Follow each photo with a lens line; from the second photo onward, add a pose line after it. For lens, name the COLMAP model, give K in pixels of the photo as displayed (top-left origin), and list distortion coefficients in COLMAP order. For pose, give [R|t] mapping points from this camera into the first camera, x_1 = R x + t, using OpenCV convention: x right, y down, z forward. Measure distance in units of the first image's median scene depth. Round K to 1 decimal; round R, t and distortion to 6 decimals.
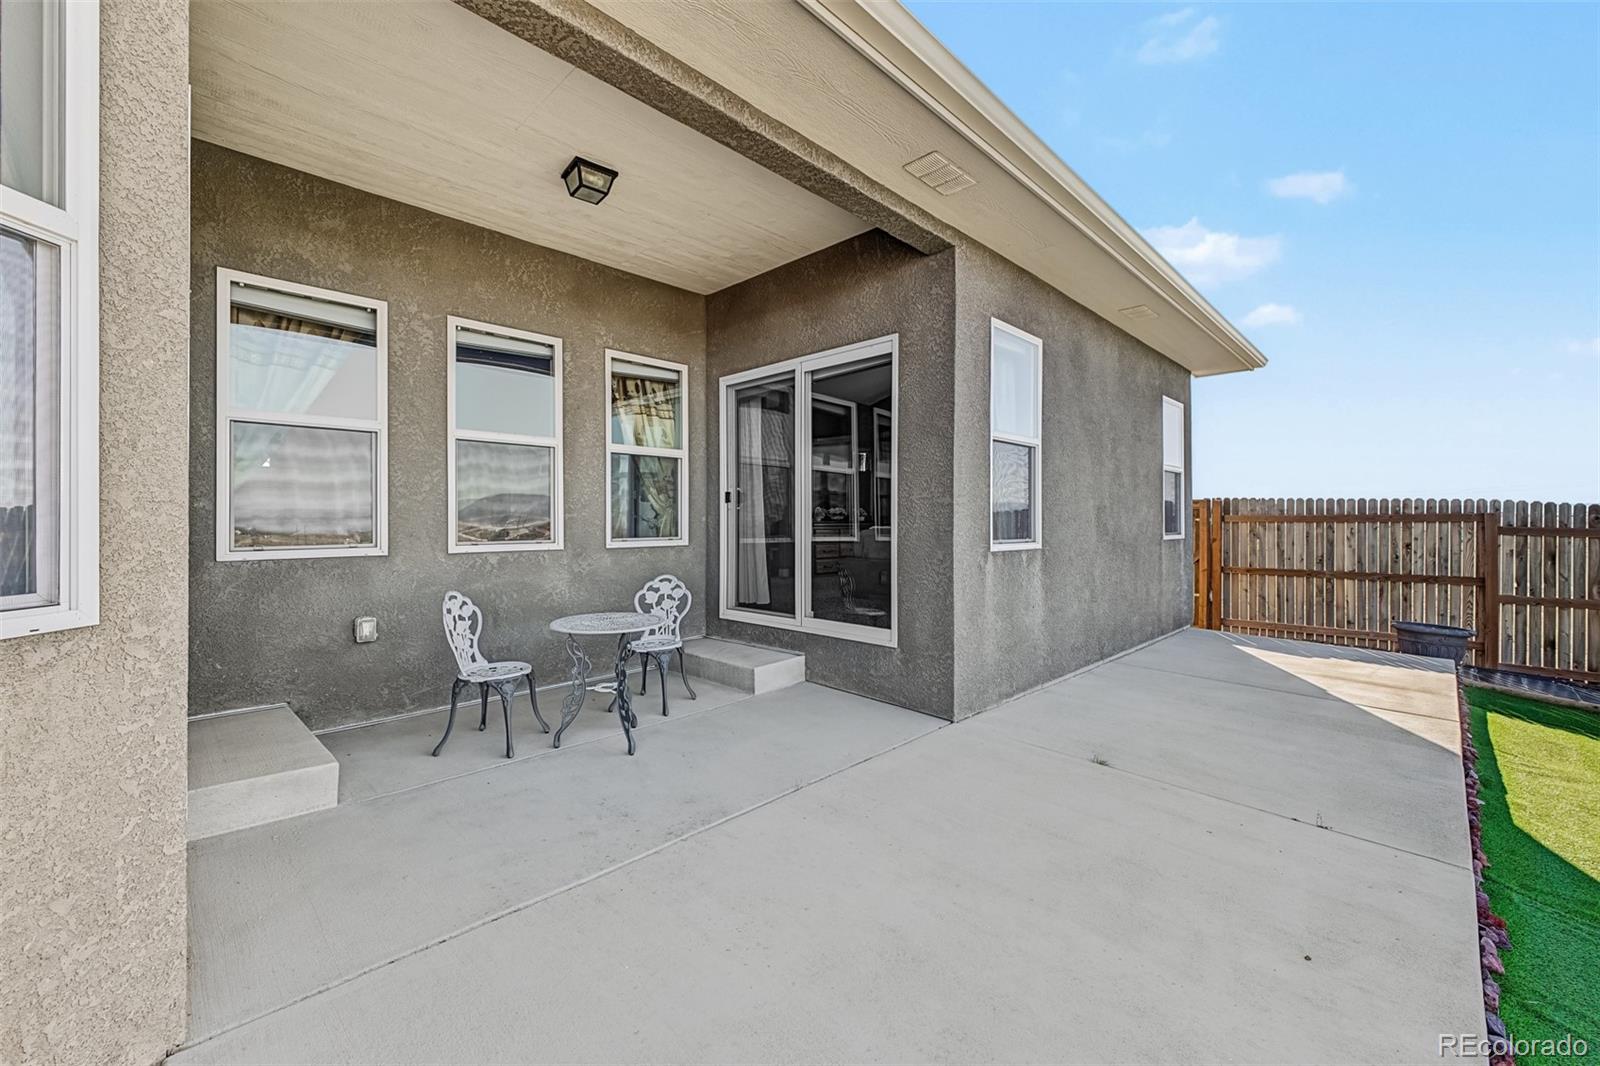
lens RADIAL K [[638.5, 0, 806.6], [0, 638.5, 521.9], [0, 0, 1]] dist [0.018099, -0.000078]
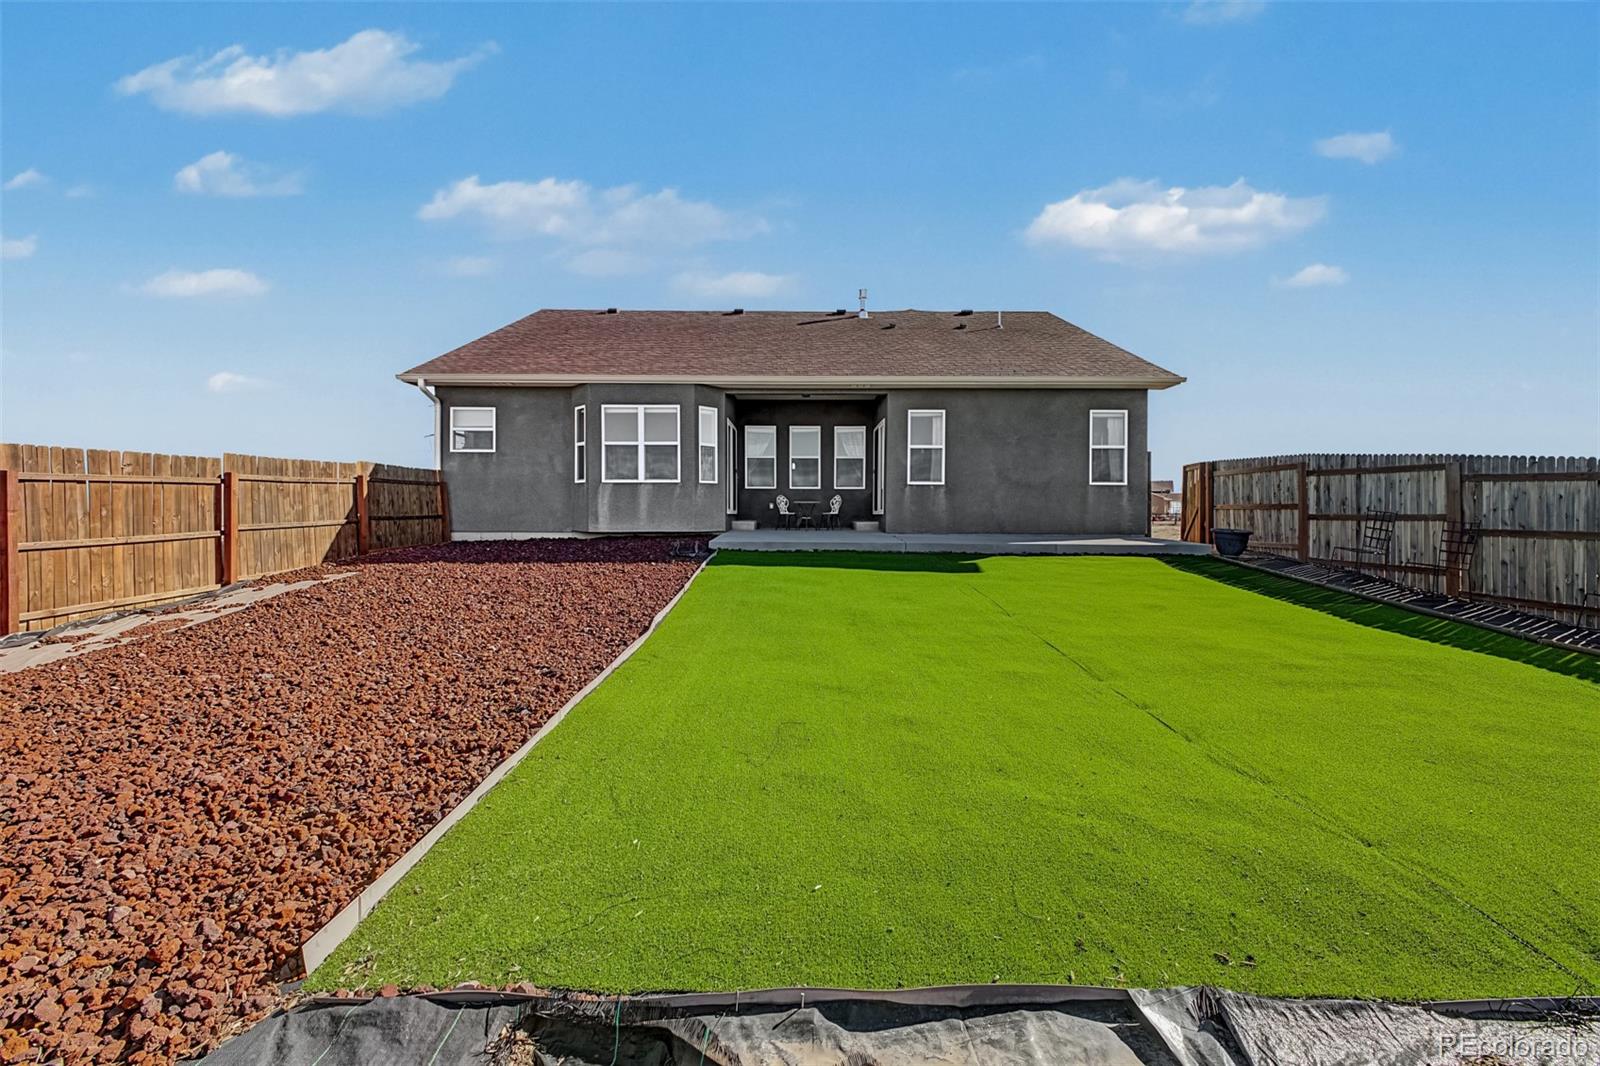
lens RADIAL K [[638.5, 0, 806.6], [0, 638.5, 521.9], [0, 0, 1]] dist [0.018099, -0.000078]
pose [[0.718242, 0.014255, -0.695647, 2.057811], [-0.002892, 0.999843, 0.017504, 0.172657], [0.695787, -0.010560, 0.718171, -1.578031]]
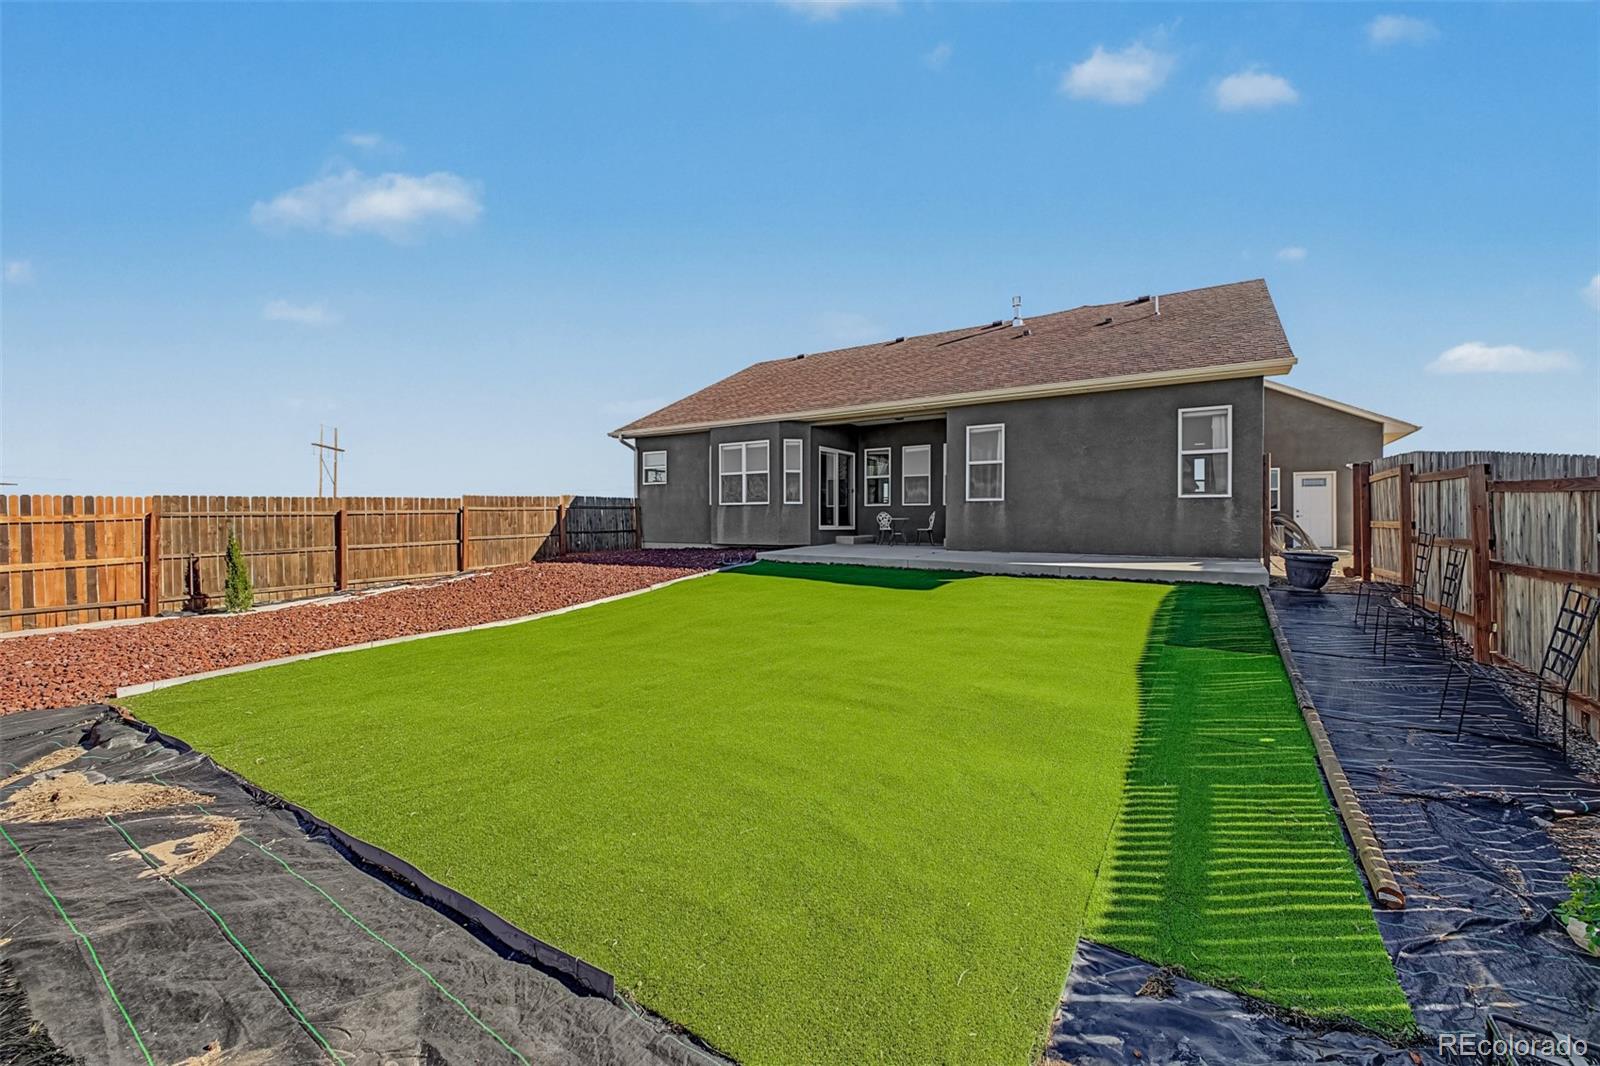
lens RADIAL K [[638.5, 0, 806.6], [0, 638.5, 521.9], [0, 0, 1]] dist [0.018099, -0.000078]
pose [[0.226364, 0.000545, -0.974043, 3.065485], [-0.000934, 1.000000, 0.000342, 0.142805], [0.974042, 0.000832, 0.226364, -0.472017]]
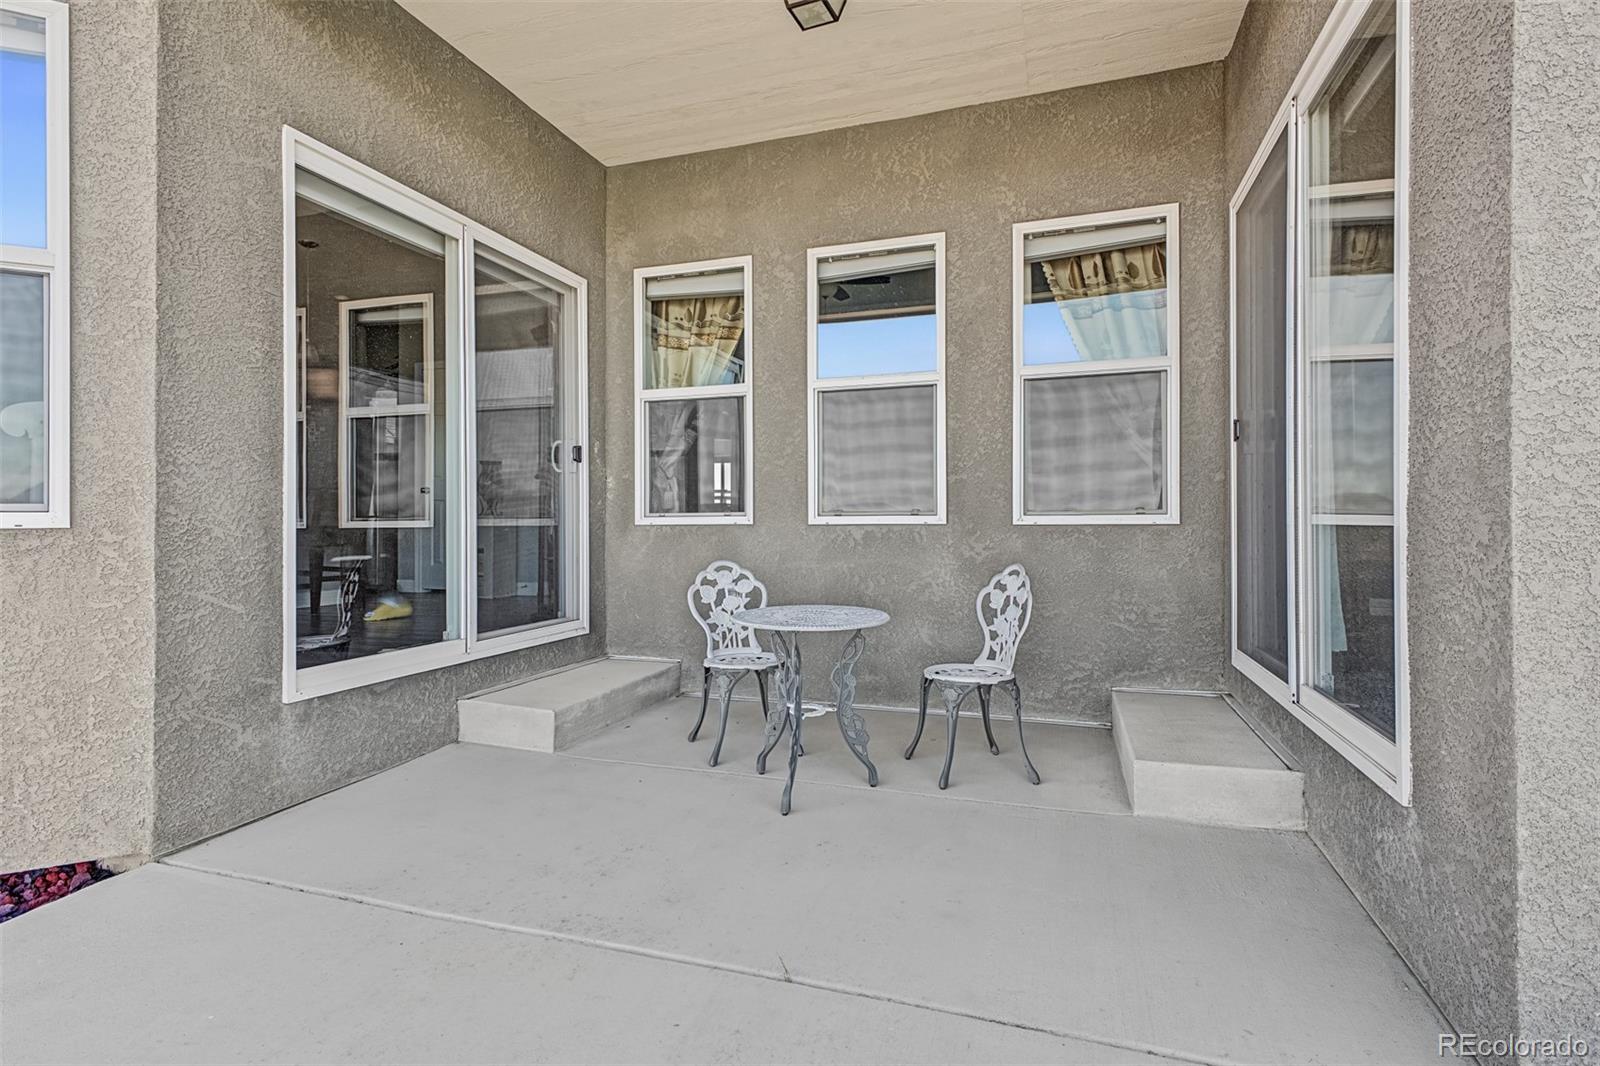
lens RADIAL K [[782.8, 0, 801.9], [0, 782.8, 520.7], [0, 0, 1]] dist [0.030138, -0.000771]
pose [[0.439301, -0.001825, -0.898338, 0.366342], [0.000718, 0.999998, -0.001680, 0.043331], [0.898340, 0.000093, 0.439301, 0.501961]]
